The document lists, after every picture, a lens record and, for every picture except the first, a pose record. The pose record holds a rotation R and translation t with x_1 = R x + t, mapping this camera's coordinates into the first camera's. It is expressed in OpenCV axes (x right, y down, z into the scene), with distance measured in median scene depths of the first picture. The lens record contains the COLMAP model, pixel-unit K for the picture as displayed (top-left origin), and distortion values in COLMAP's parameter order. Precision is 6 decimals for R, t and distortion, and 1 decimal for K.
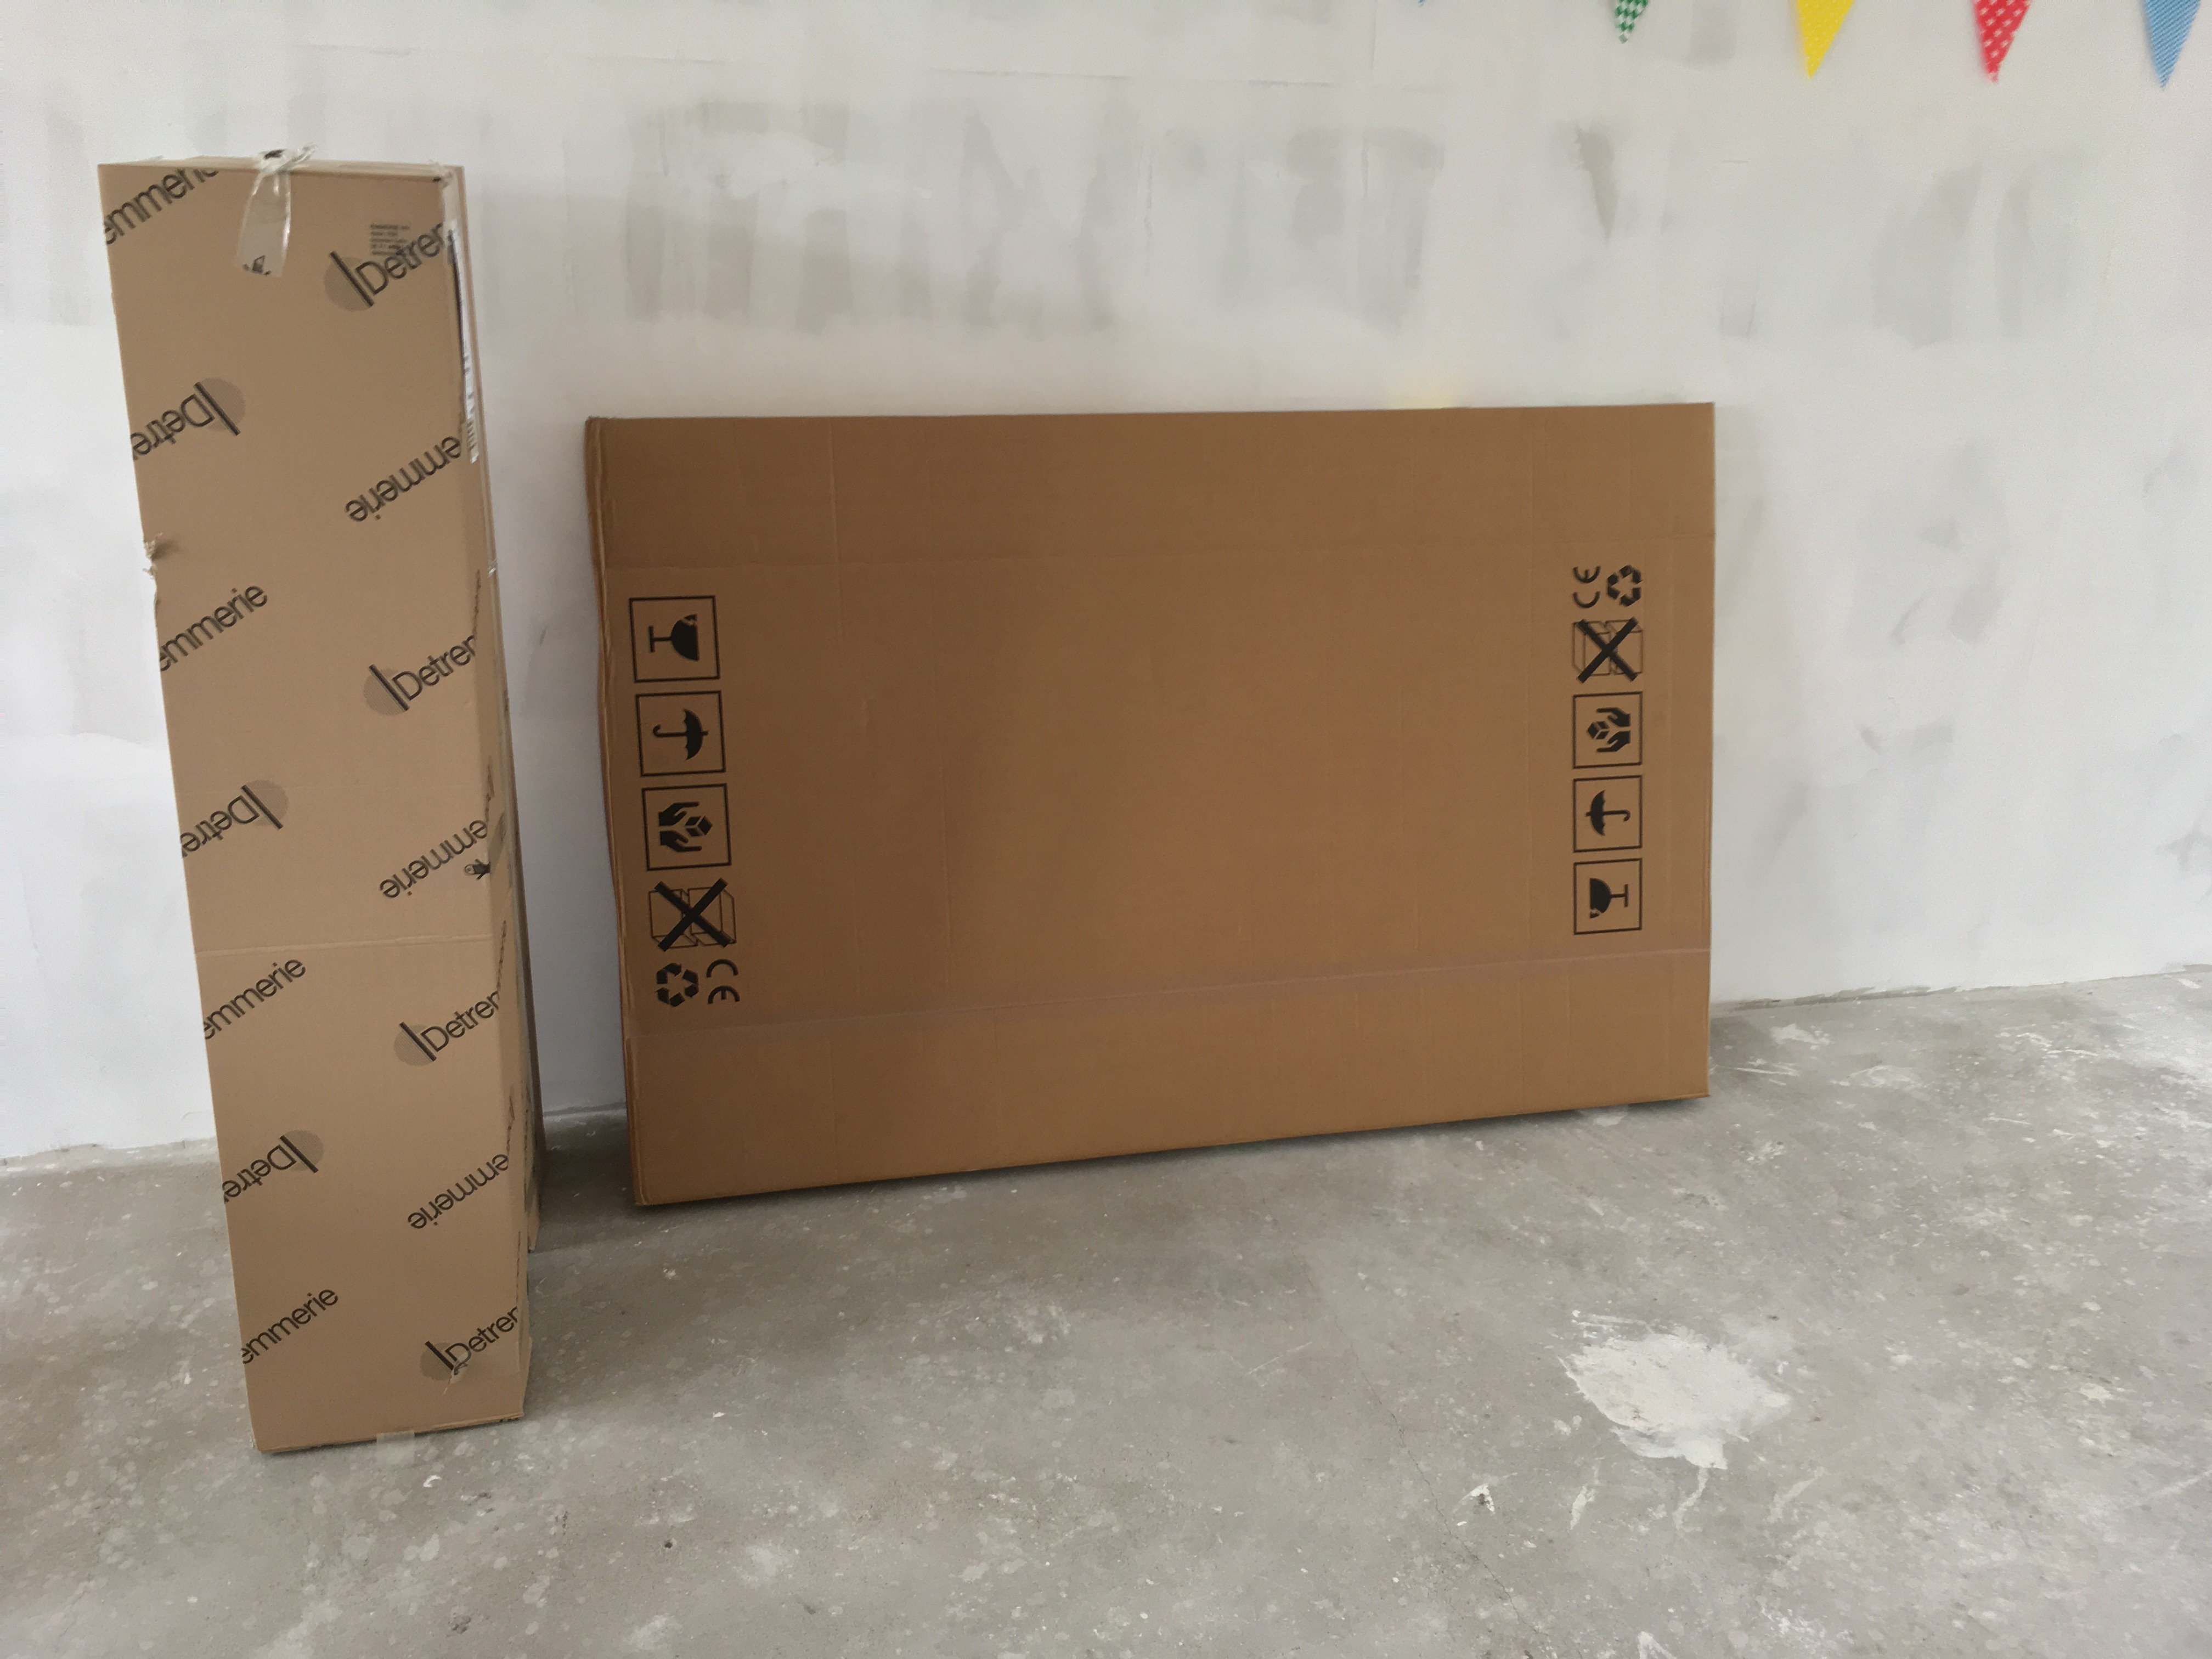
lens RADIAL K [[1880.1, 0, 1107.5], [0, 1880.1, 829.0], [0, 0, 1]] dist [0.079829, -0.096661]
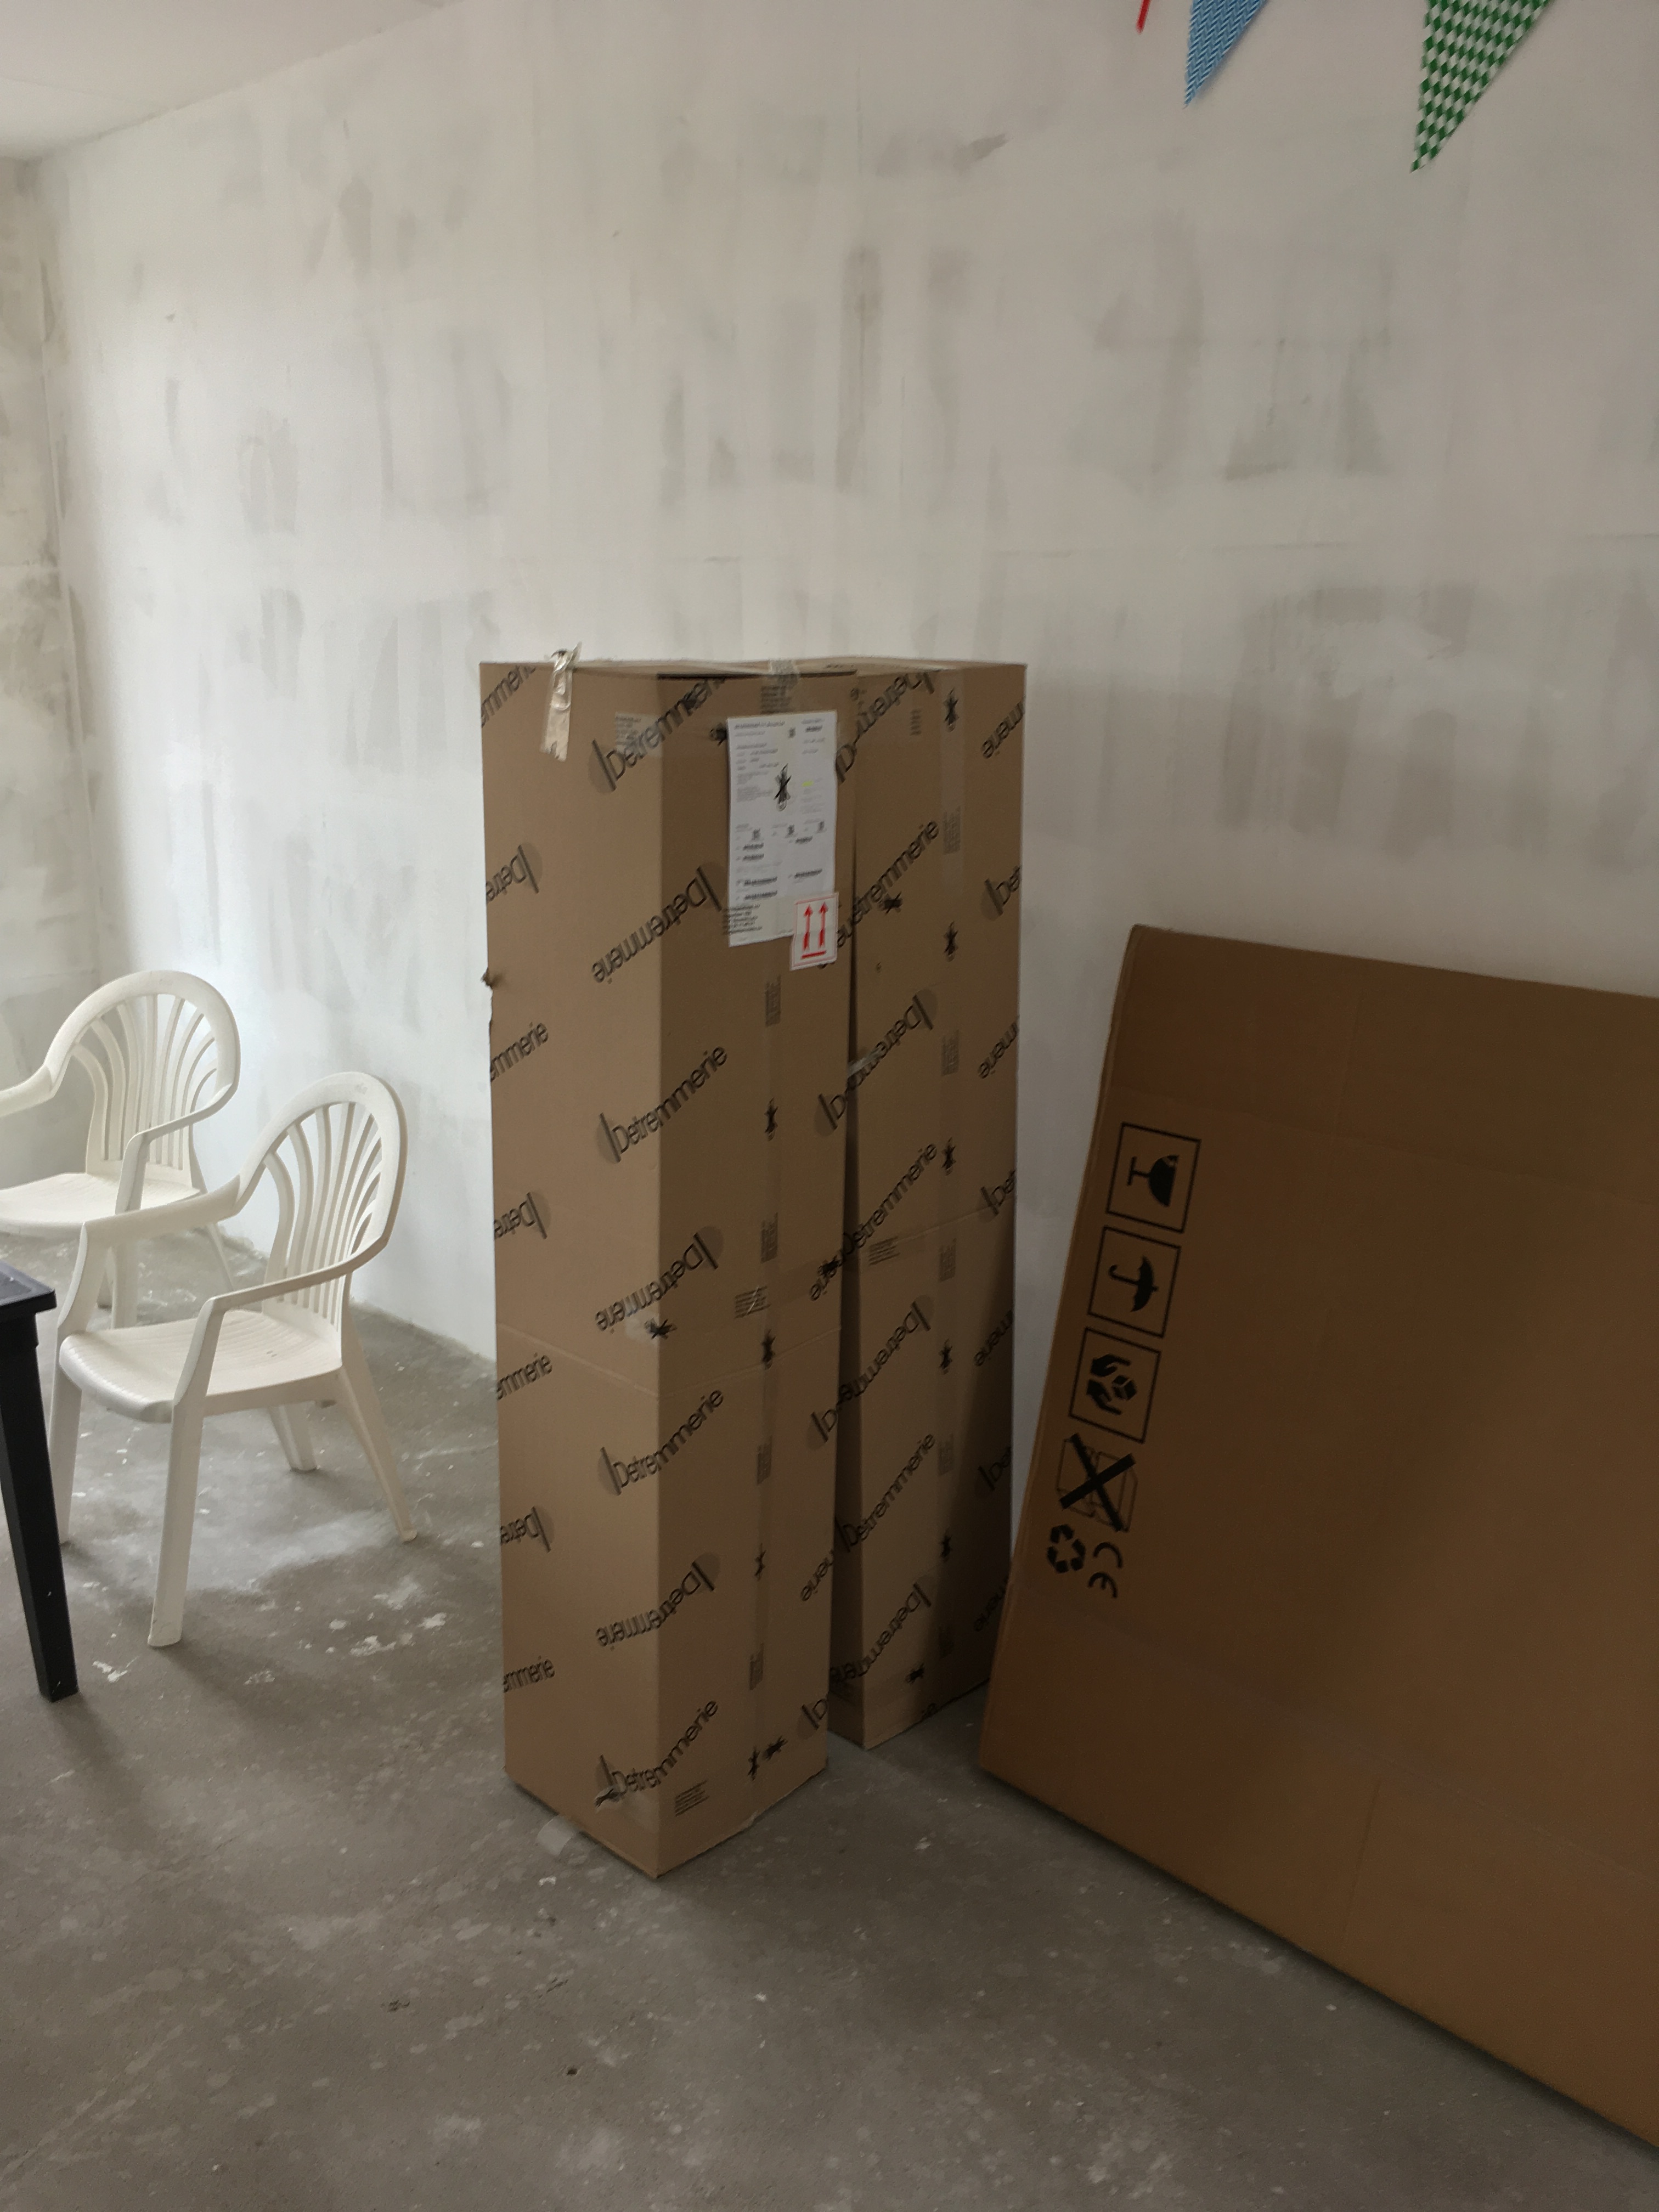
lens RADIAL K [[1880.1, 0, 838.7], [0, 1880.1, 1117.4], [0, 0, 1]] dist [0.079829, -0.096661]
pose [[0.520474, 0.204073, -0.829133, 0.435873], [-0.283918, 0.957132, 0.057352, -0.140824], [0.805293, 0.205555, 0.556102, 0.396132]]
